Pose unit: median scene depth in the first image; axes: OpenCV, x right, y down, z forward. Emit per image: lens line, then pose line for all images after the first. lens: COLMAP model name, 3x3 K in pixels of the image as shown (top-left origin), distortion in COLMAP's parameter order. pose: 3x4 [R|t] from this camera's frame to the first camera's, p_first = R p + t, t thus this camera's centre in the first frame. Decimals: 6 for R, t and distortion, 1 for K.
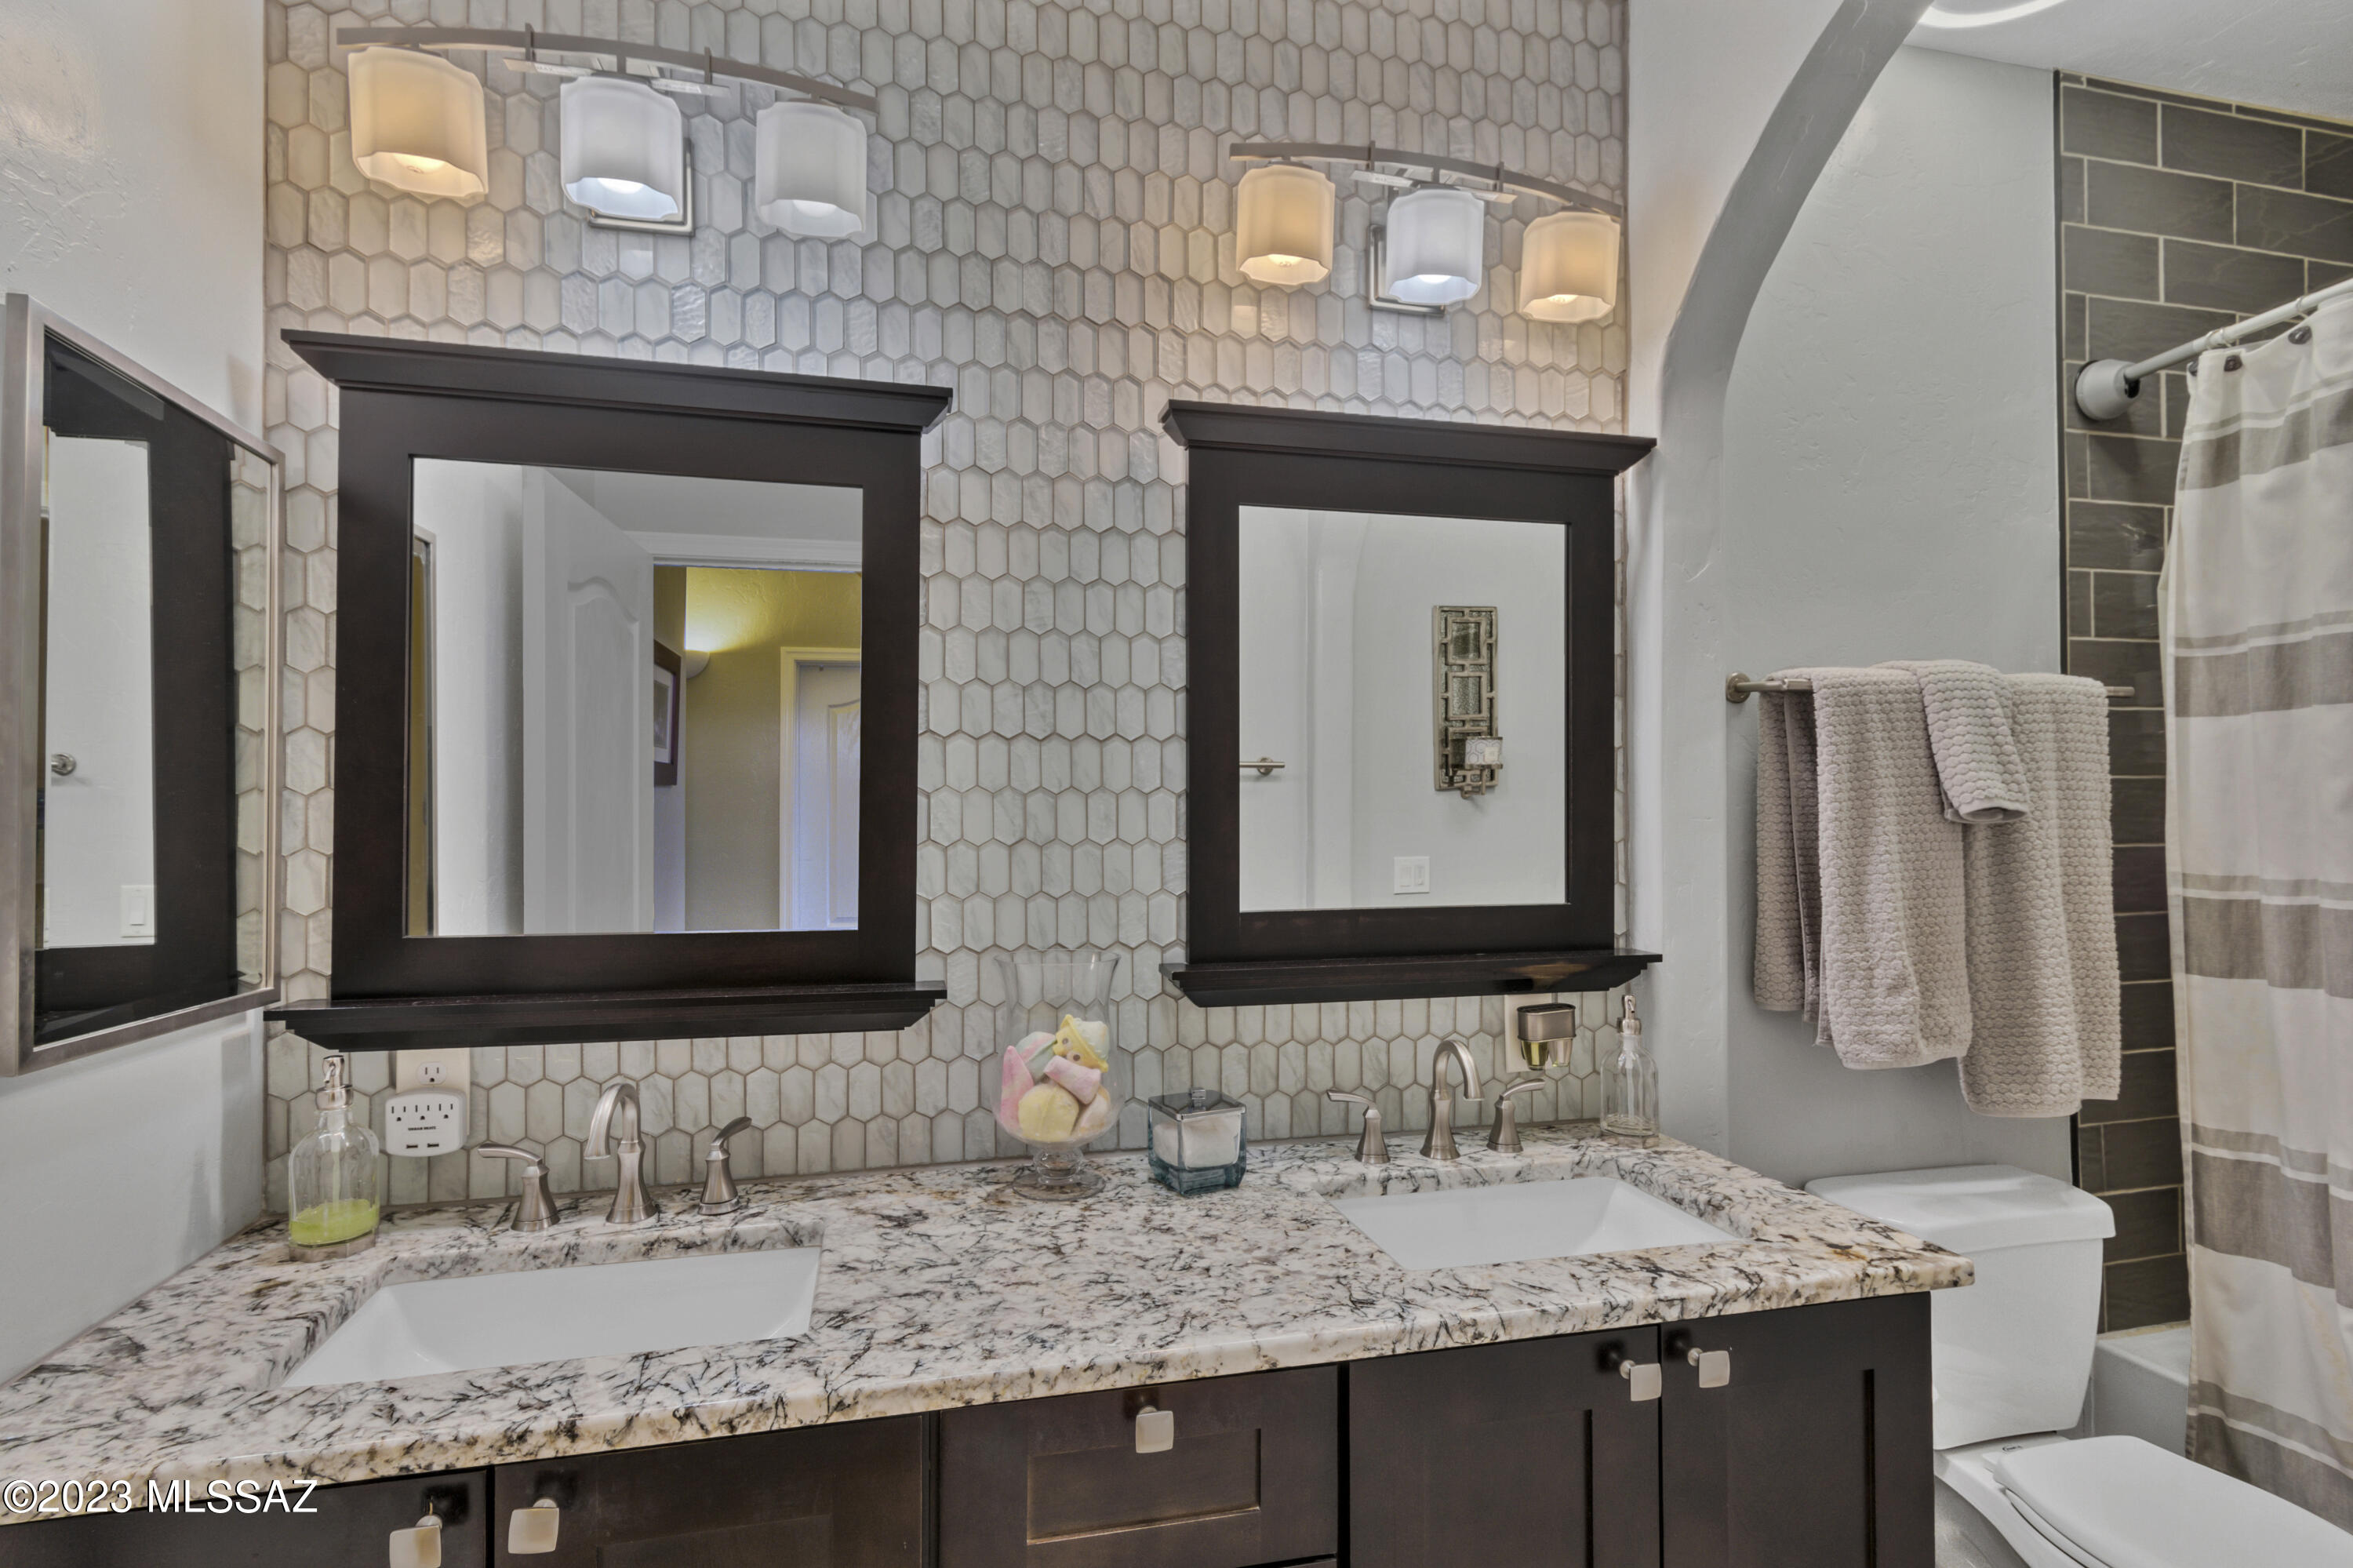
lens RADIAL K [[1094.8, 0, 1167.4], [0, 1094.8, 797.1], [0, 0, 1]] dist [0.000805, -0.000244]
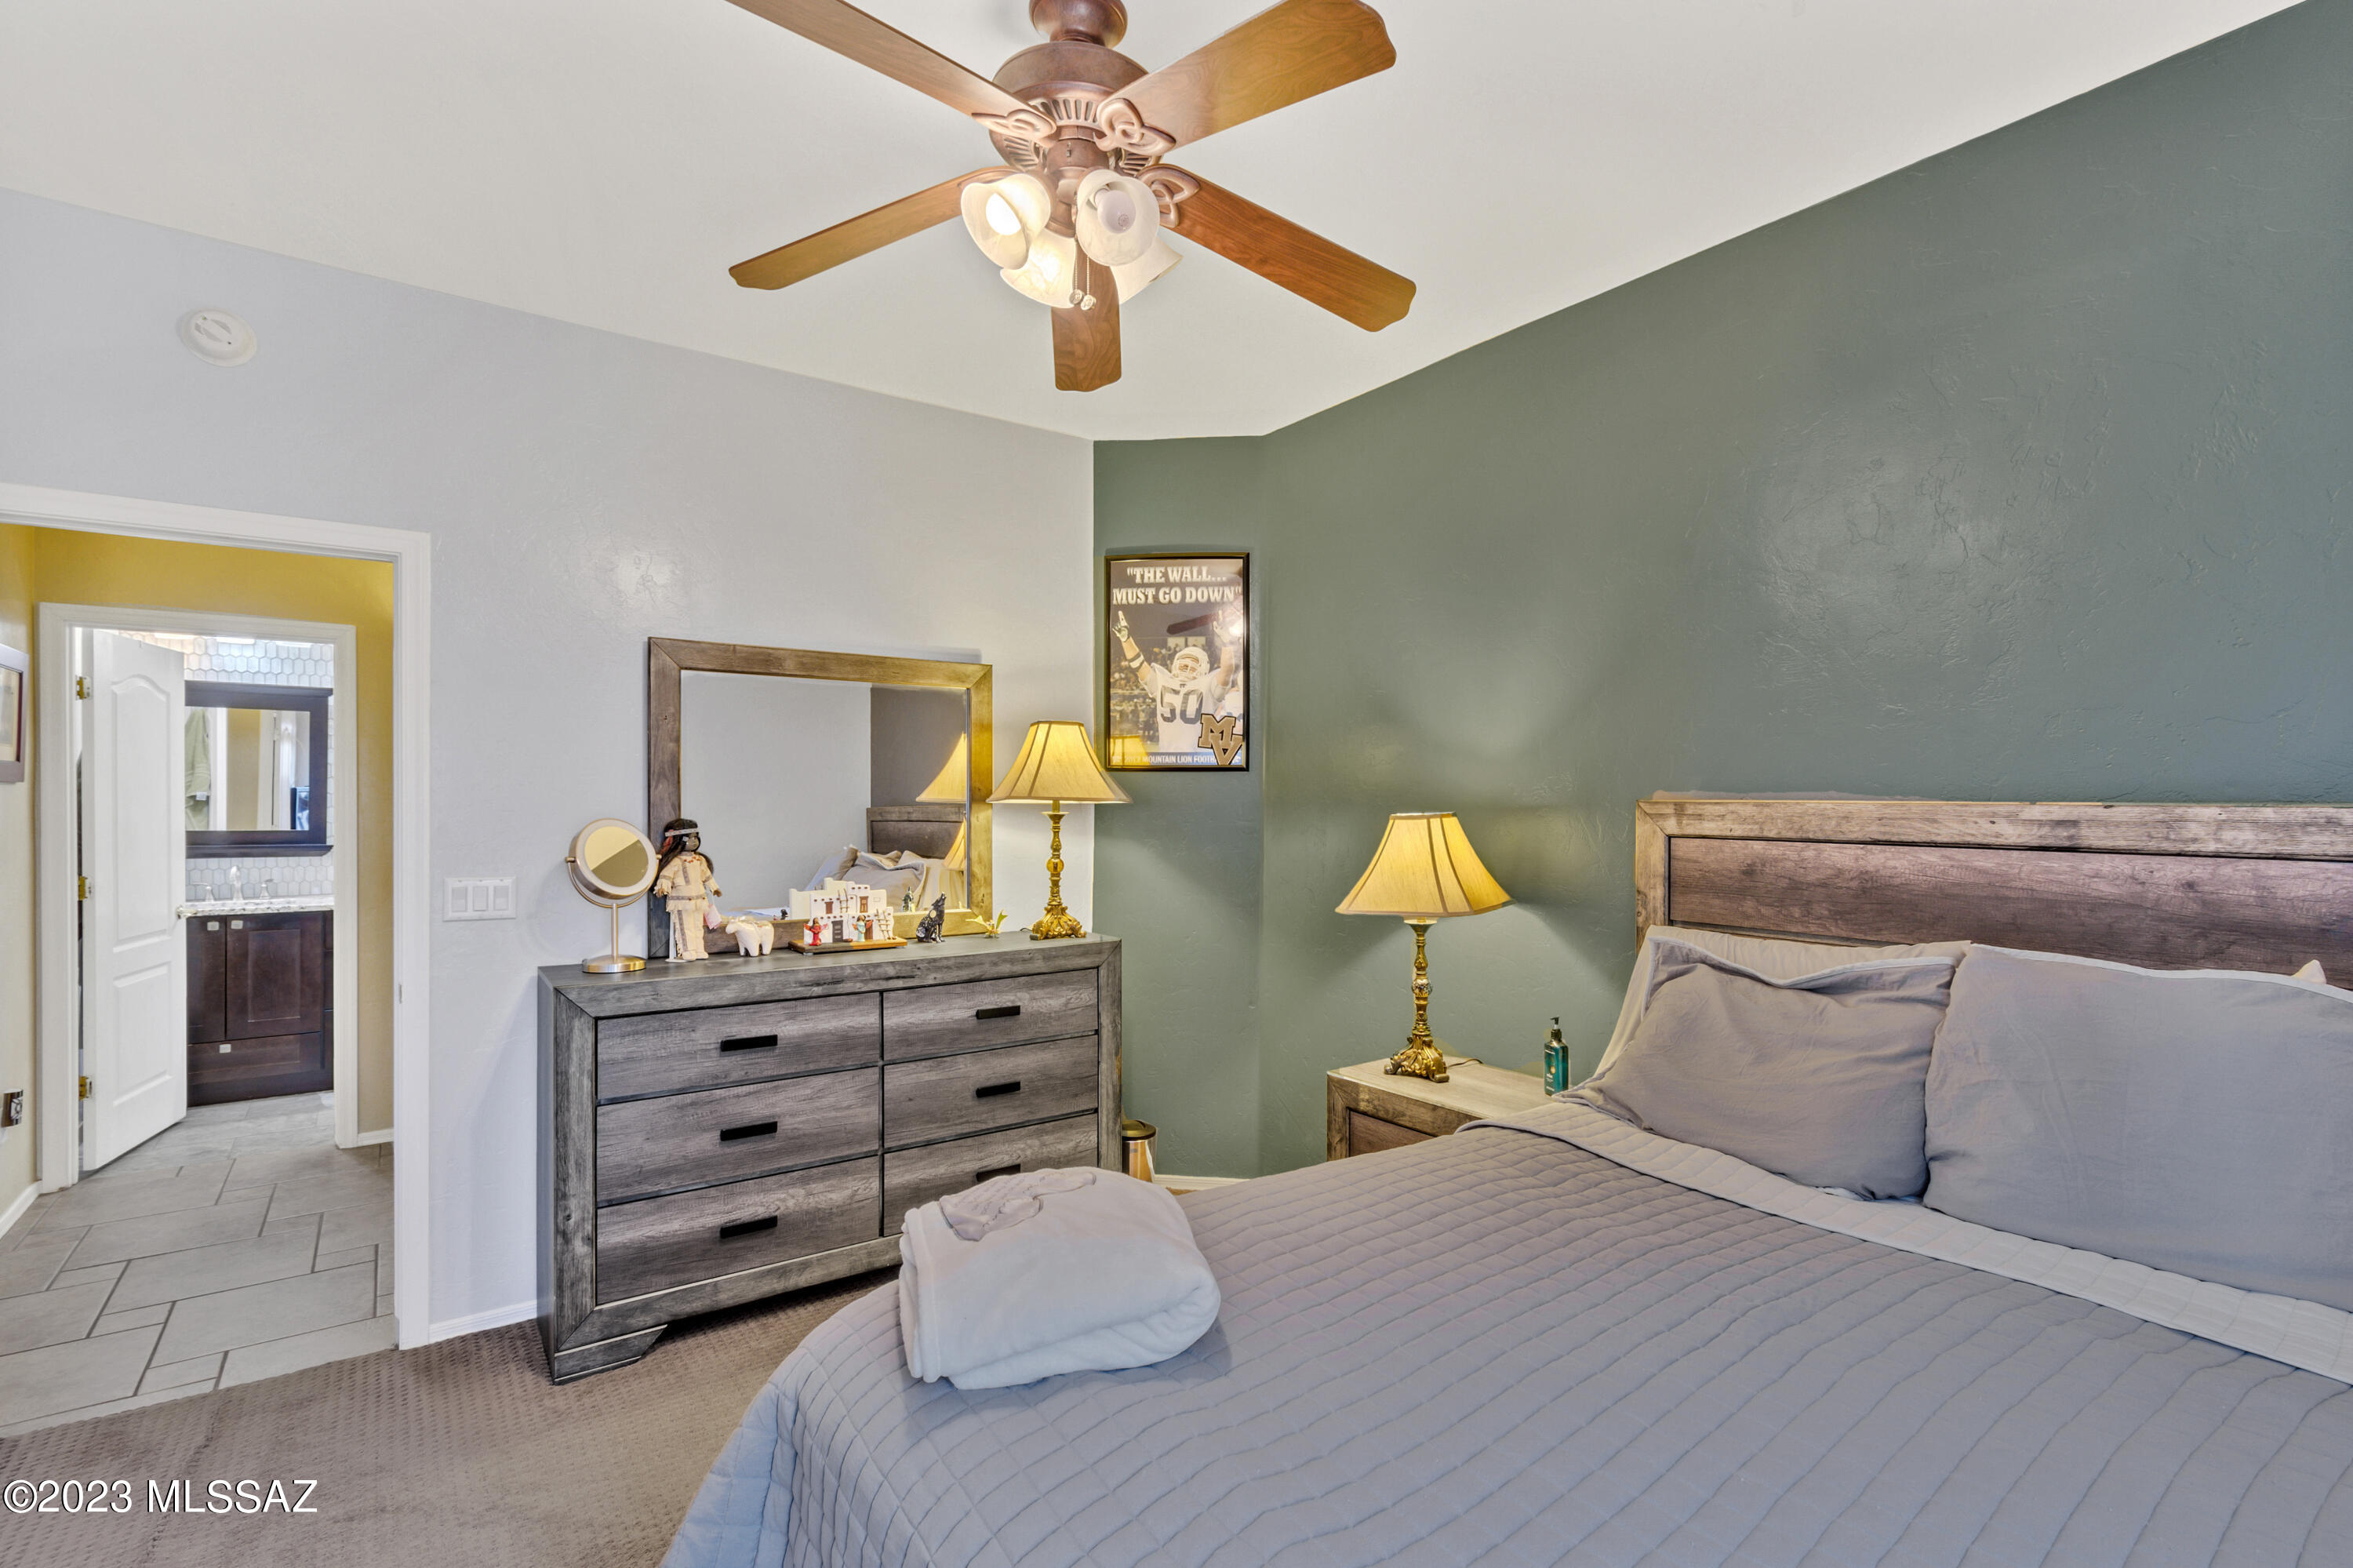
lens RADIAL K [[1094.8, 0, 1167.4], [0, 1094.8, 797.1], [0, 0, 1]] dist [0.000805, -0.000244]
pose [[0.930202, 0.003046, 0.367036, 1.040326], [-0.010412, 0.999782, 0.018091, -0.087078], [-0.366901, -0.020650, 0.930031, -3.440427]]
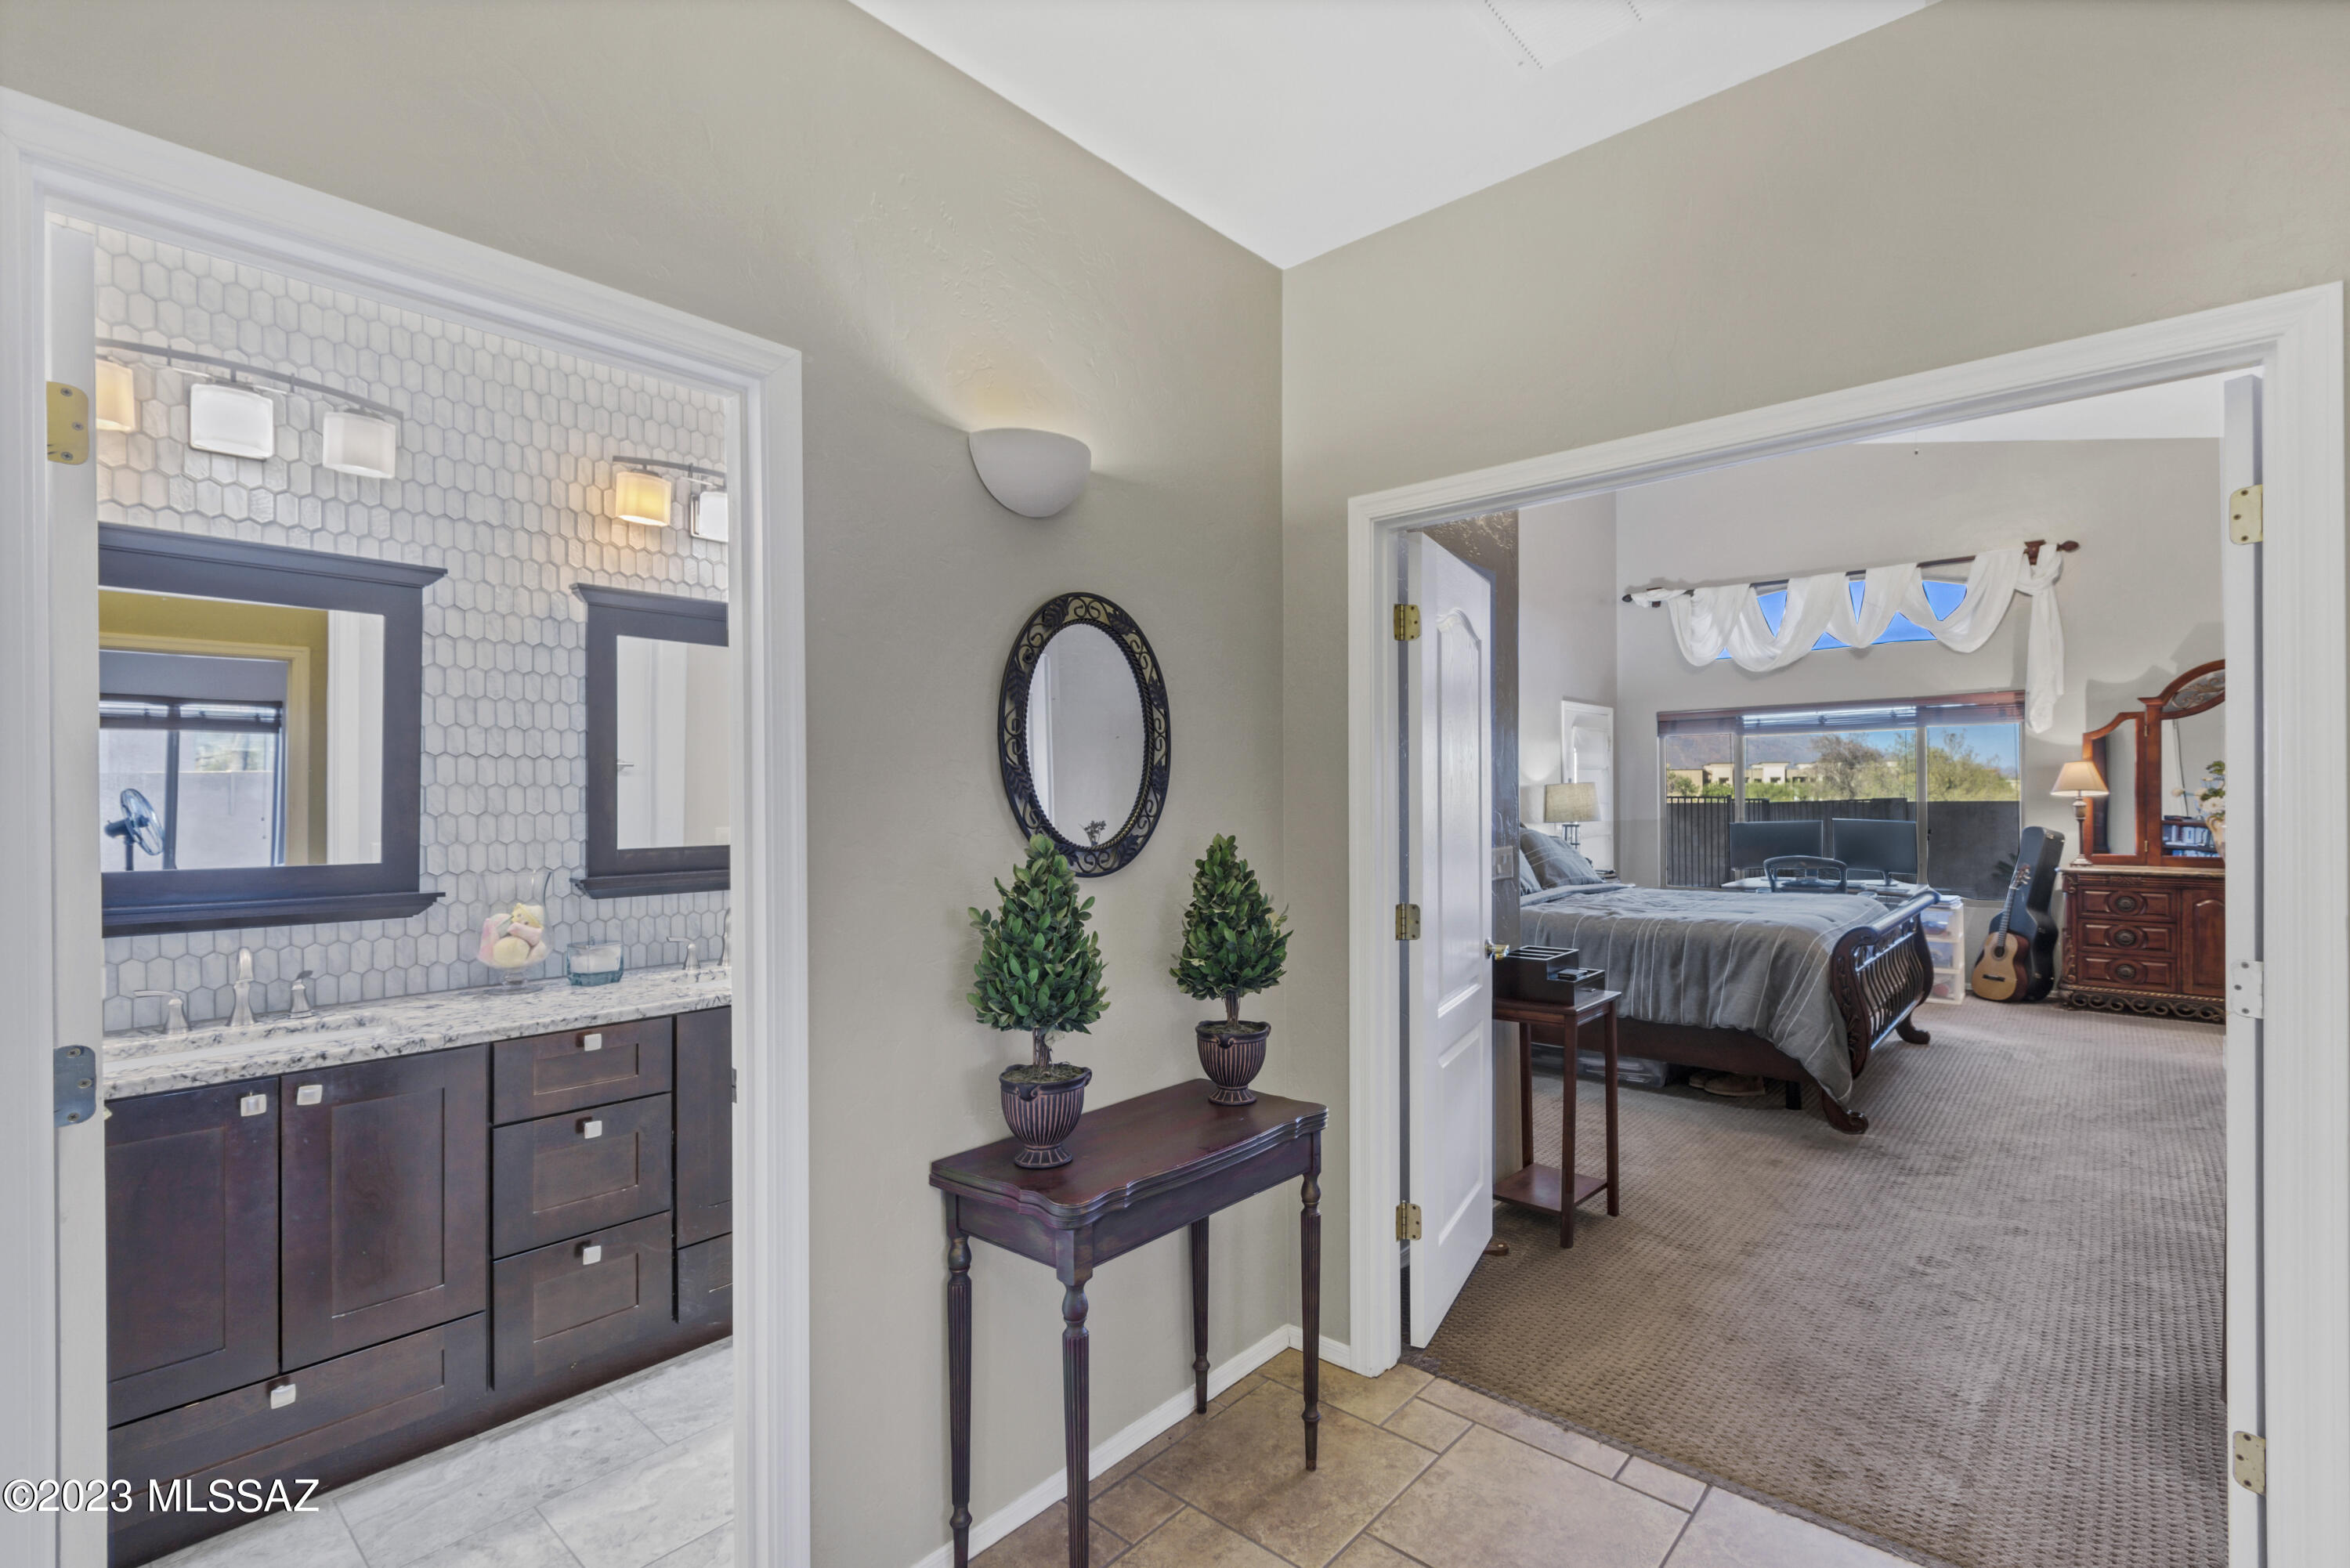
lens RADIAL K [[1093.3, 0, 1165.9], [0, 1093.3, 797.1], [0, 0, 1]] dist [0.000805, -0.000244]
pose [[0.839375, -0.001922, 0.543549, -0.171181], [-0.005991, 0.999900, 0.012787, -0.016455], [-0.543520, -0.013990, 0.839280, -1.148133]]
